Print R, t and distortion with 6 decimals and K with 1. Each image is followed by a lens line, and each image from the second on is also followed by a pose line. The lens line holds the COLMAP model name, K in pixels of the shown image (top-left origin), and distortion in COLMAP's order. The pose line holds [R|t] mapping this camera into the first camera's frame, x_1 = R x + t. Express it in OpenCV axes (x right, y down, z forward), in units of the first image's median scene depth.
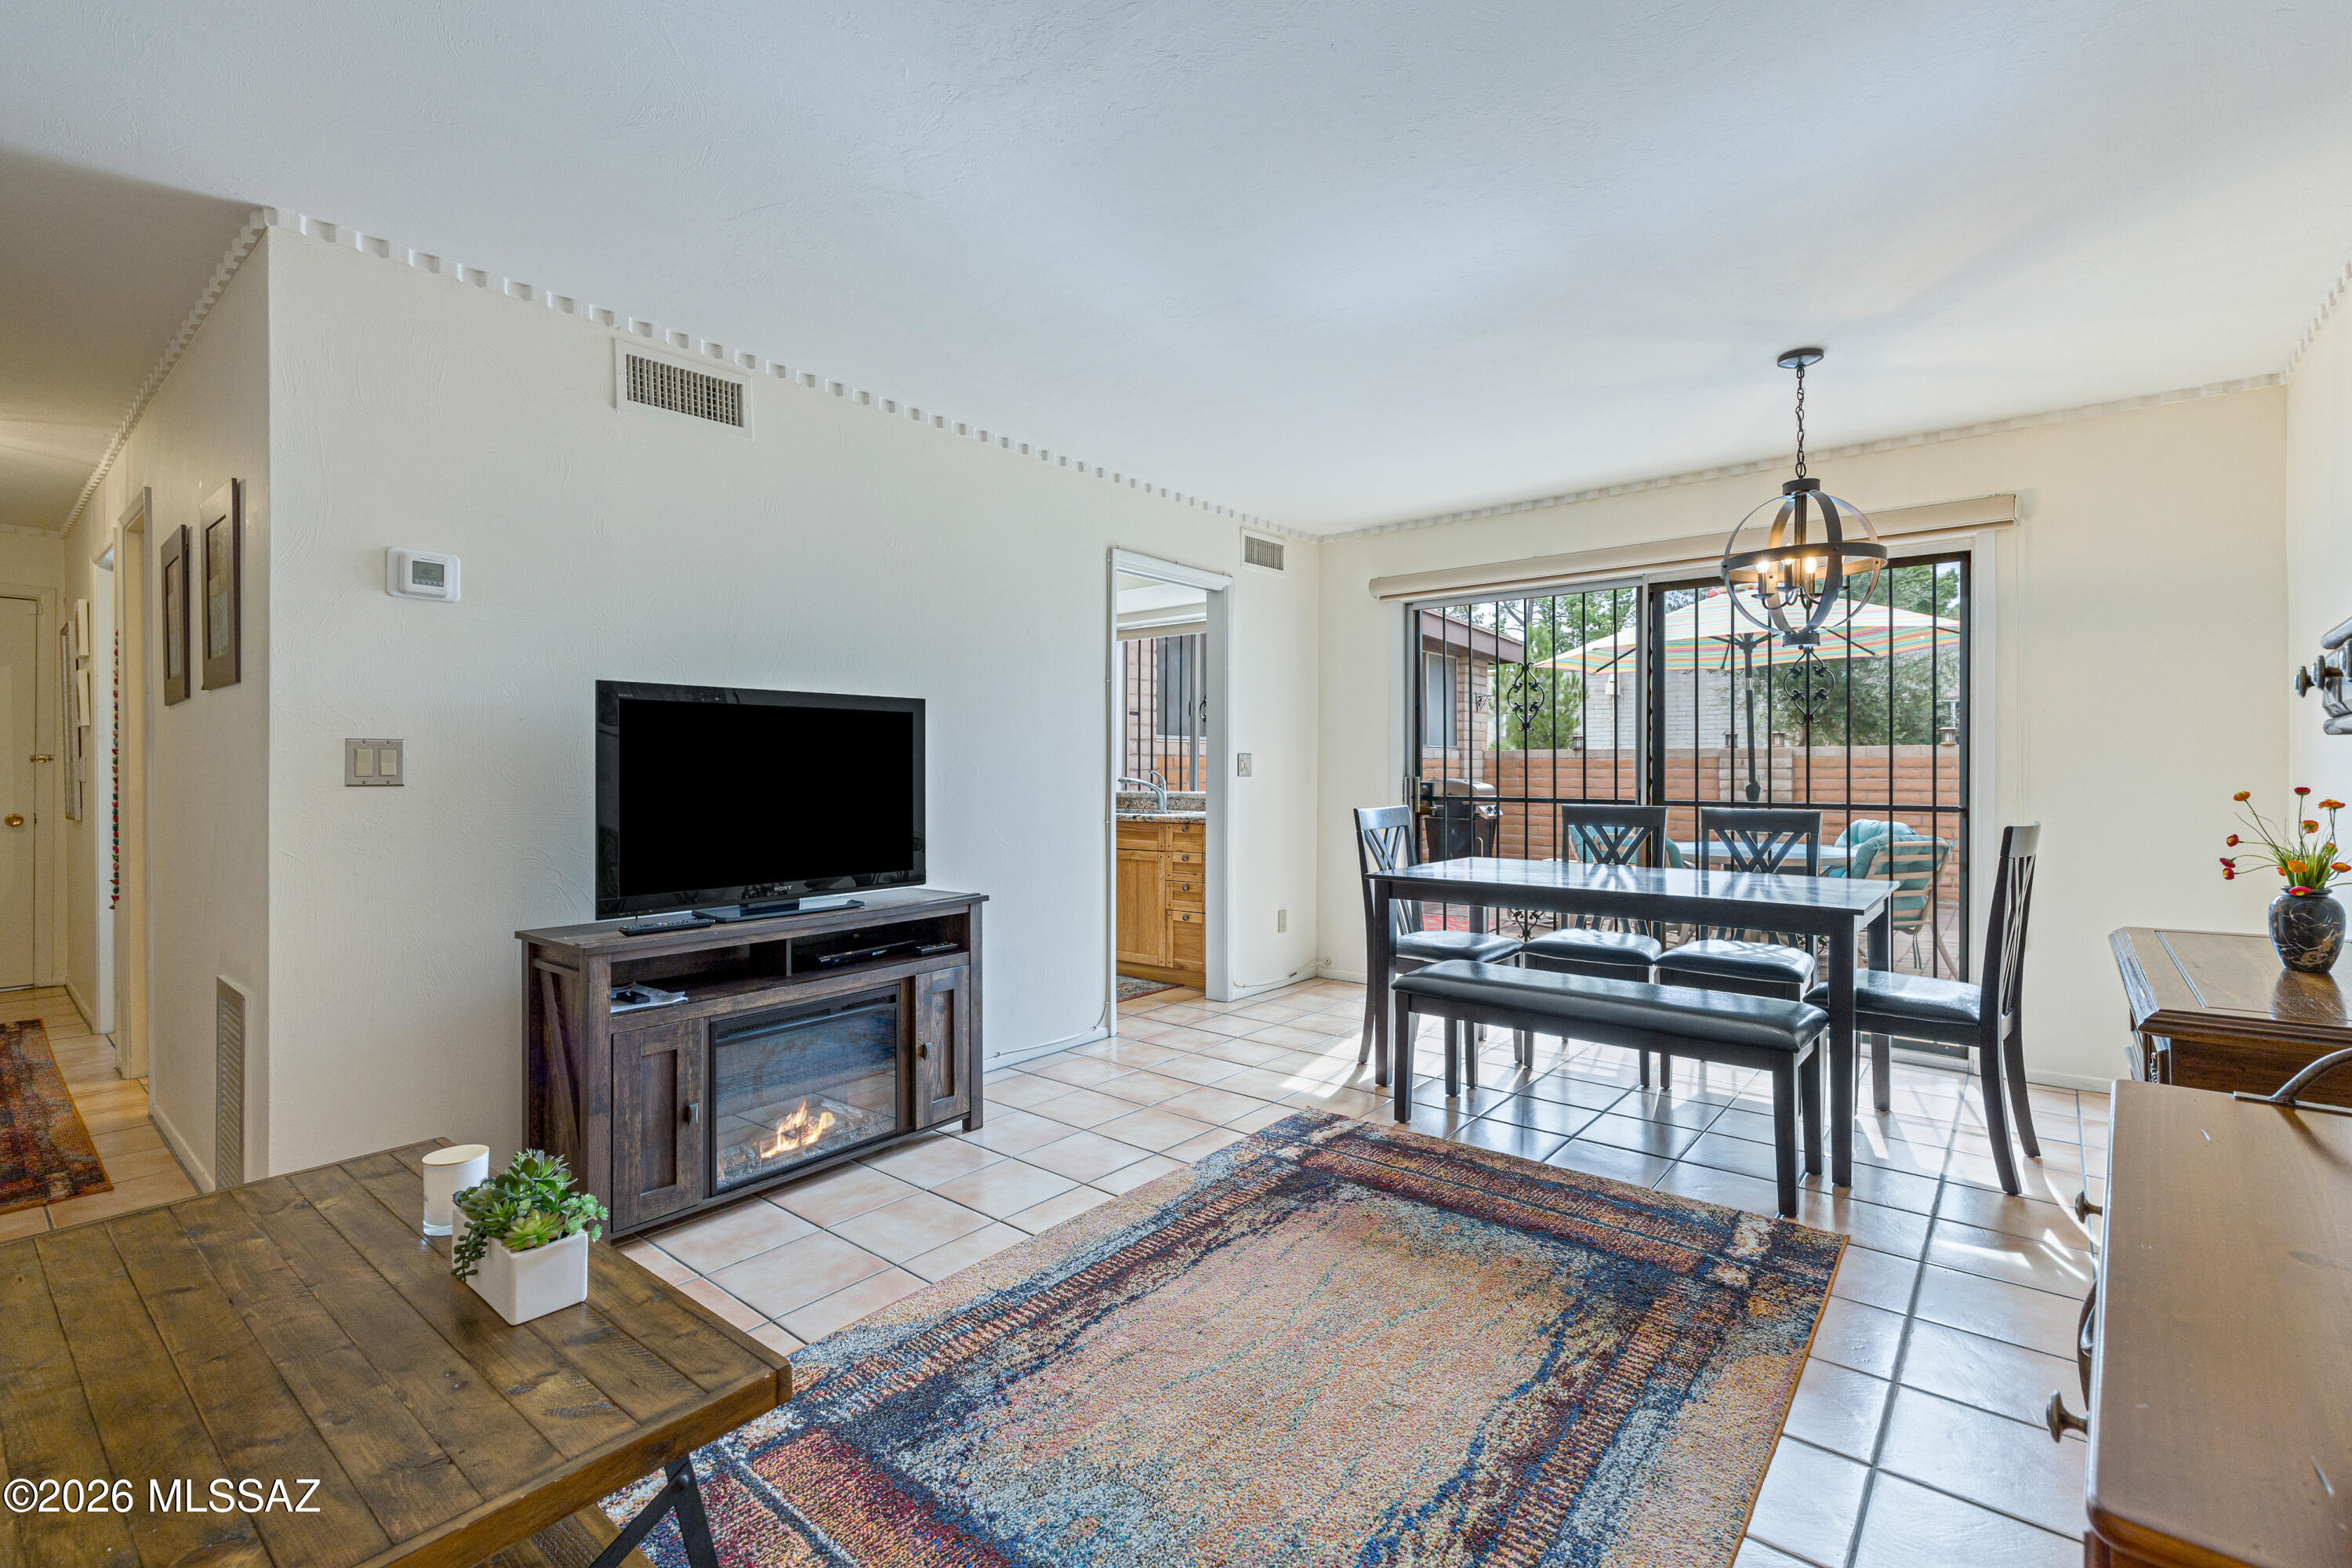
lens RADIAL K [[1035.9, 0, 1179.3], [0, 1035.9, 764.3], [0, 0, 1]] dist [0.000911, 0.000426]
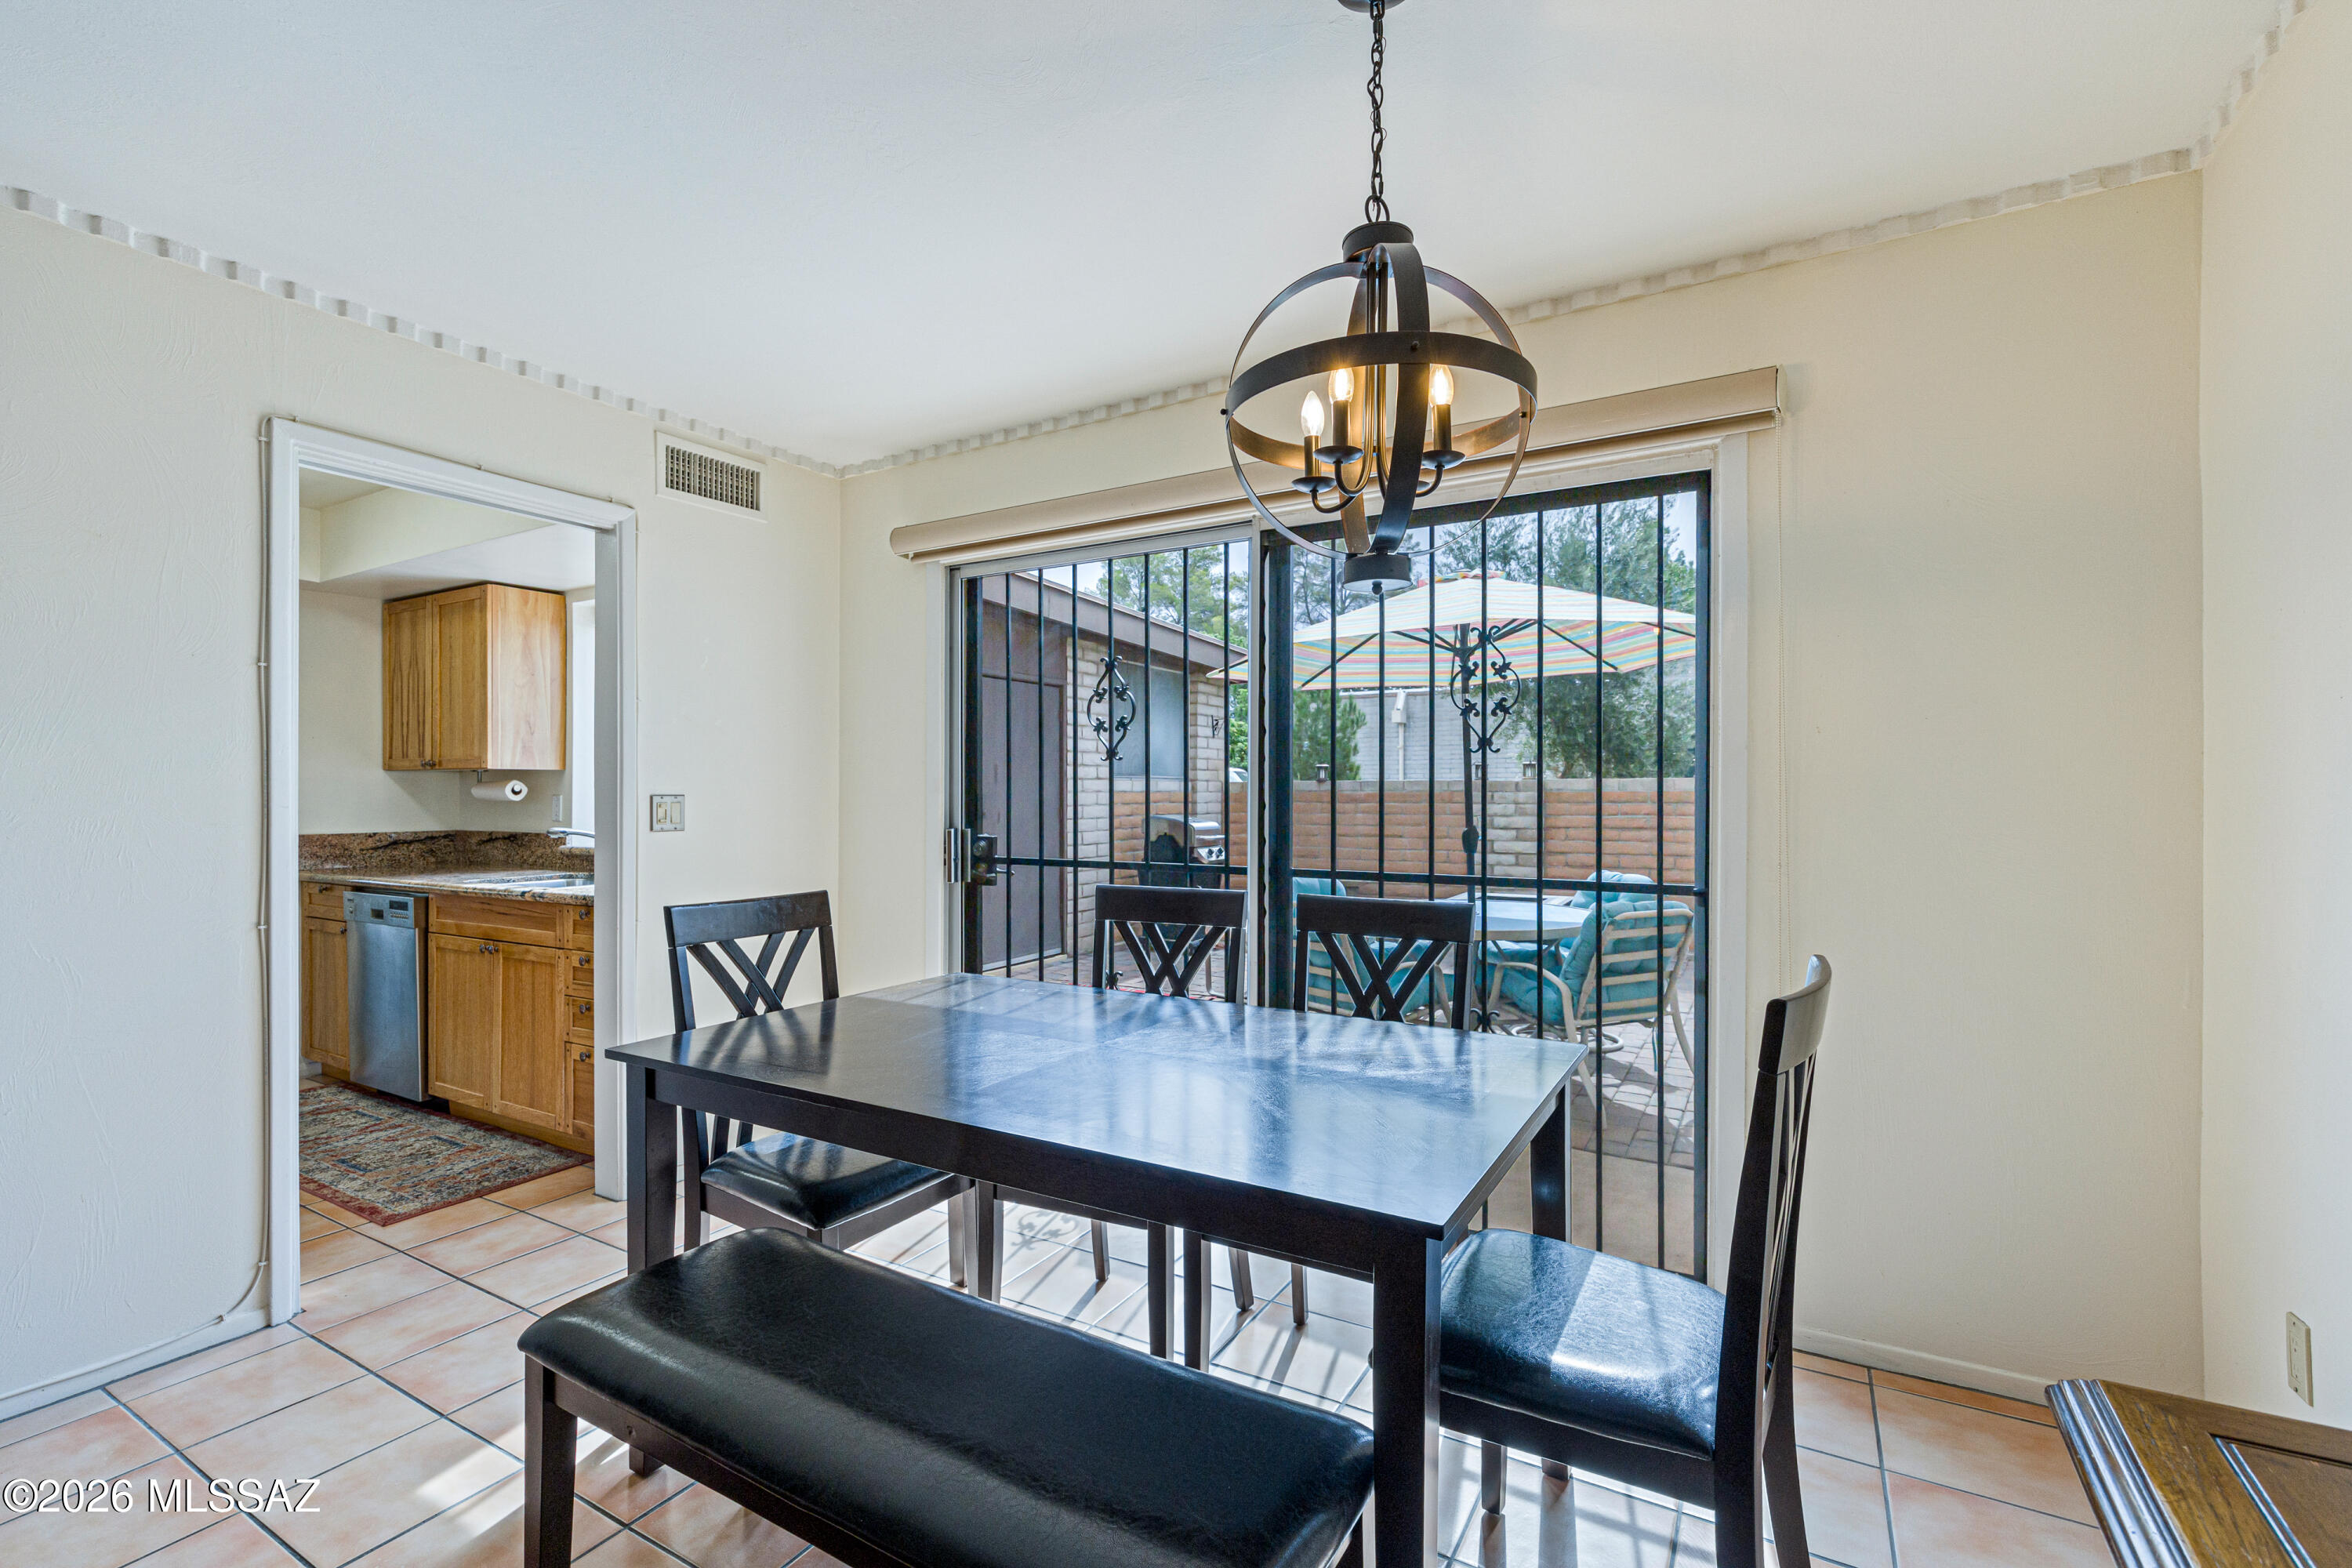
lens RADIAL K [[1035.9, 0, 1176.6], [0, 1035.9, 793.0], [0, 0, 1]] dist [0.000911, 0.000426]
pose [[0.986459, 0.000273, 0.164010, 0.396490], [-0.000666, 0.999997, 0.002345, -0.019636], [-0.164009, -0.002422, 0.986456, 0.505053]]
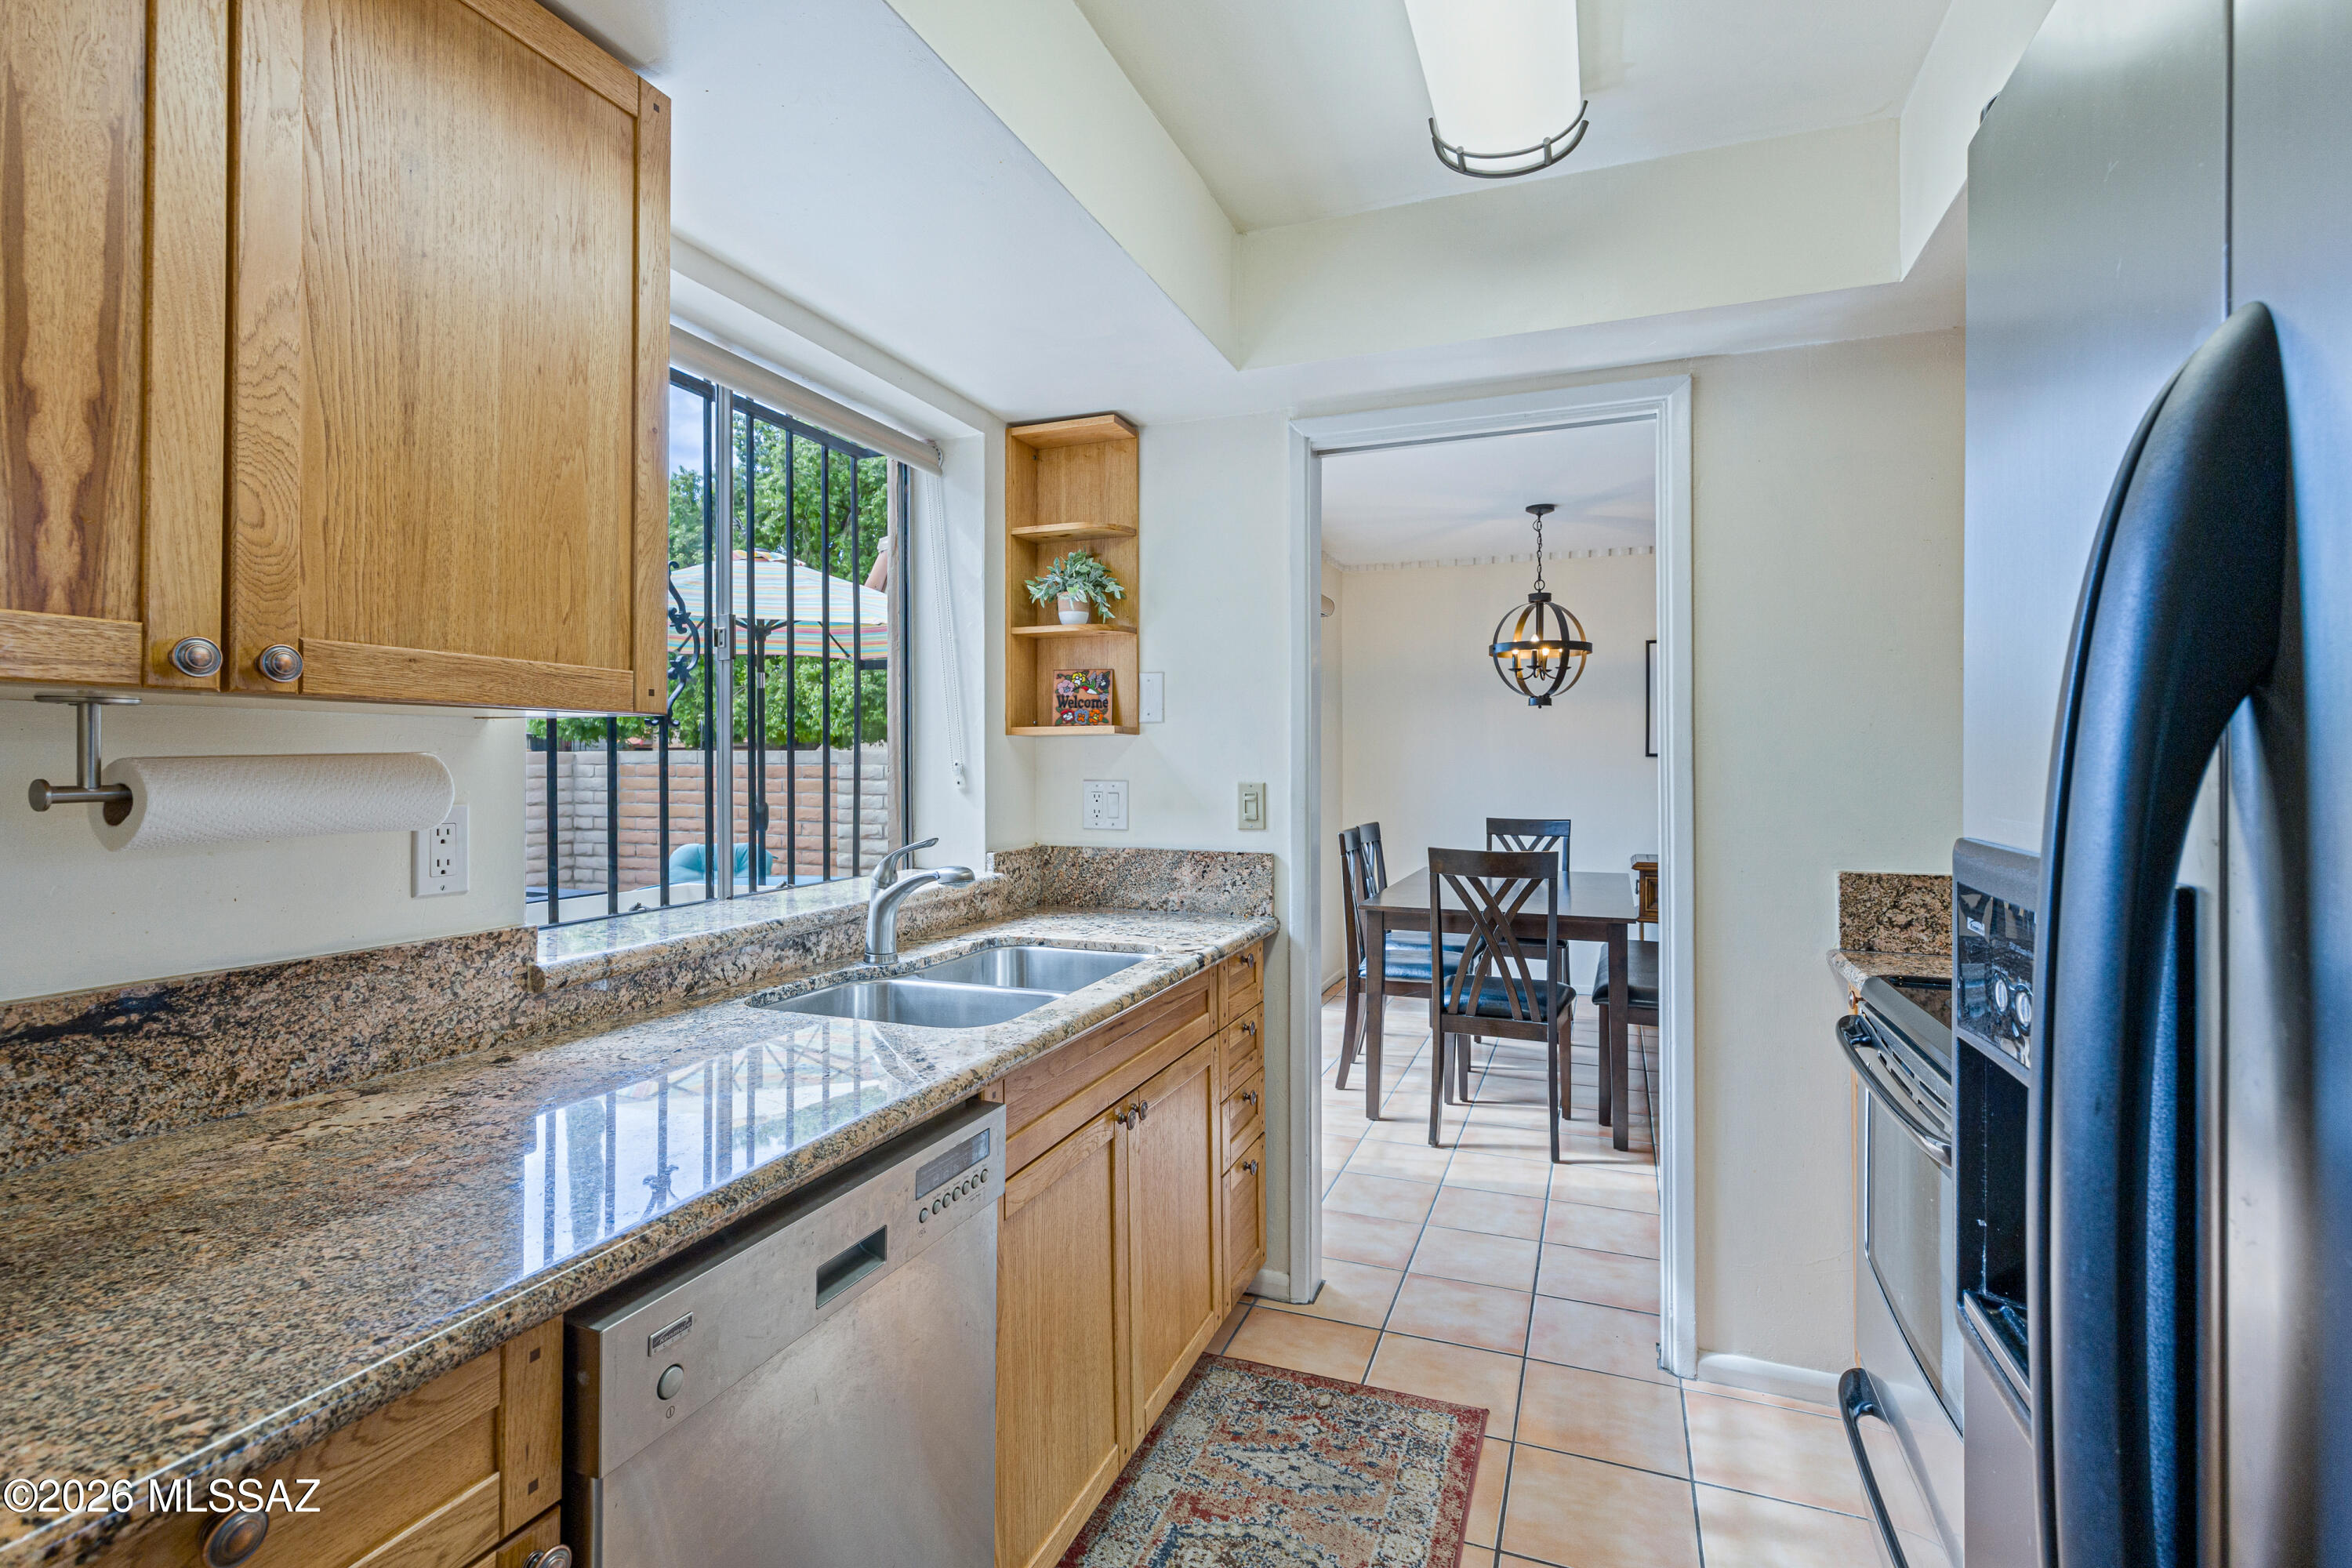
lens RADIAL K [[1066.7, 0, 1169.9], [0, 1066.7, 747.8], [0, 0, 1]] dist [0.002146, -0.001062]
pose [[-0.308559, 0.013581, 0.951108, -0.638447], [-0.004240, 0.999869, -0.015652, -0.029124], [-0.951196, -0.008862, -0.308461, 1.822401]]
